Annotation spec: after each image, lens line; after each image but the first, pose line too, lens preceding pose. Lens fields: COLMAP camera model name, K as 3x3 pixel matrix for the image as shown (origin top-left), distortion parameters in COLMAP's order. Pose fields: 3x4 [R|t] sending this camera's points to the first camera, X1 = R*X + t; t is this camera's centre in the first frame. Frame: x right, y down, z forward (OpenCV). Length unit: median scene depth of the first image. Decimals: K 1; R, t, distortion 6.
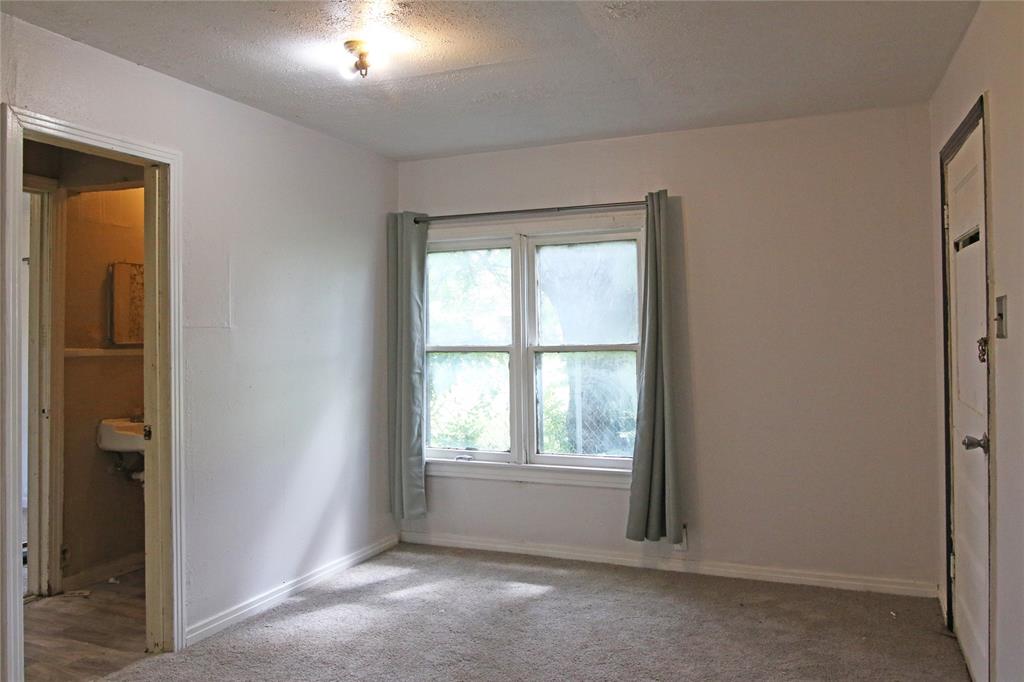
lens RADIAL K [[765.2, 0, 512.0], [0, 765.2, 341.0], [0, 0, 1]] dist [0.001279, -0.002598]
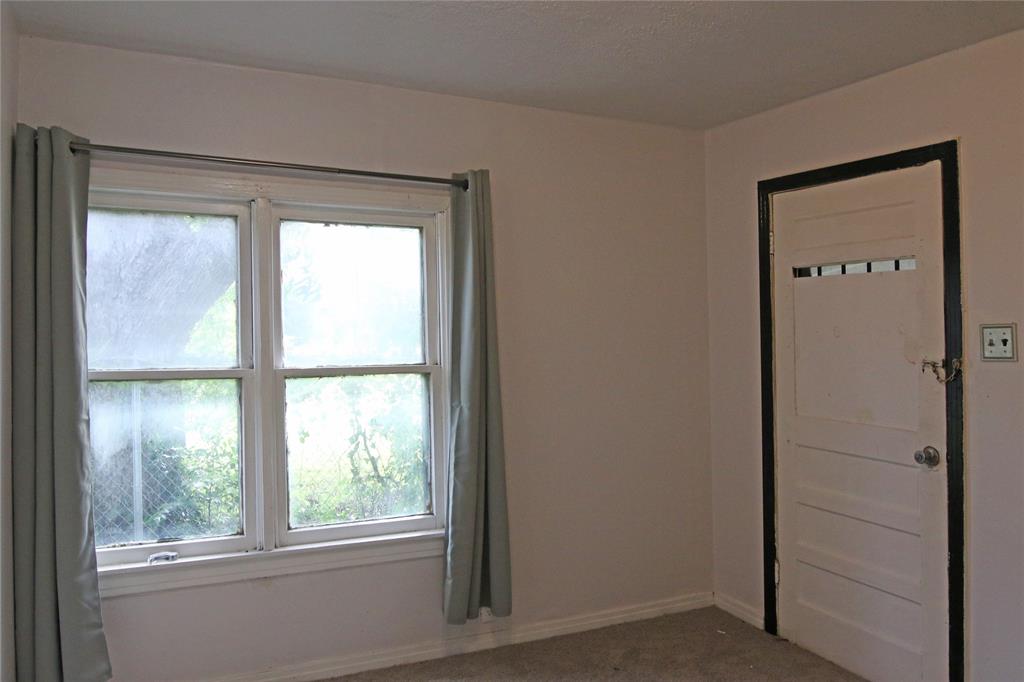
lens RADIAL K [[786.5, 0, 512.0], [0, 786.5, 341.0], [0, 0, 1]] dist [-0.006040, -0.003200]
pose [[0.667350, 0.008082, 0.744700, -0.346058], [-0.001652, 0.999955, -0.009372, -0.011527], [-0.744742, 0.005025, 0.667333, 0.391793]]
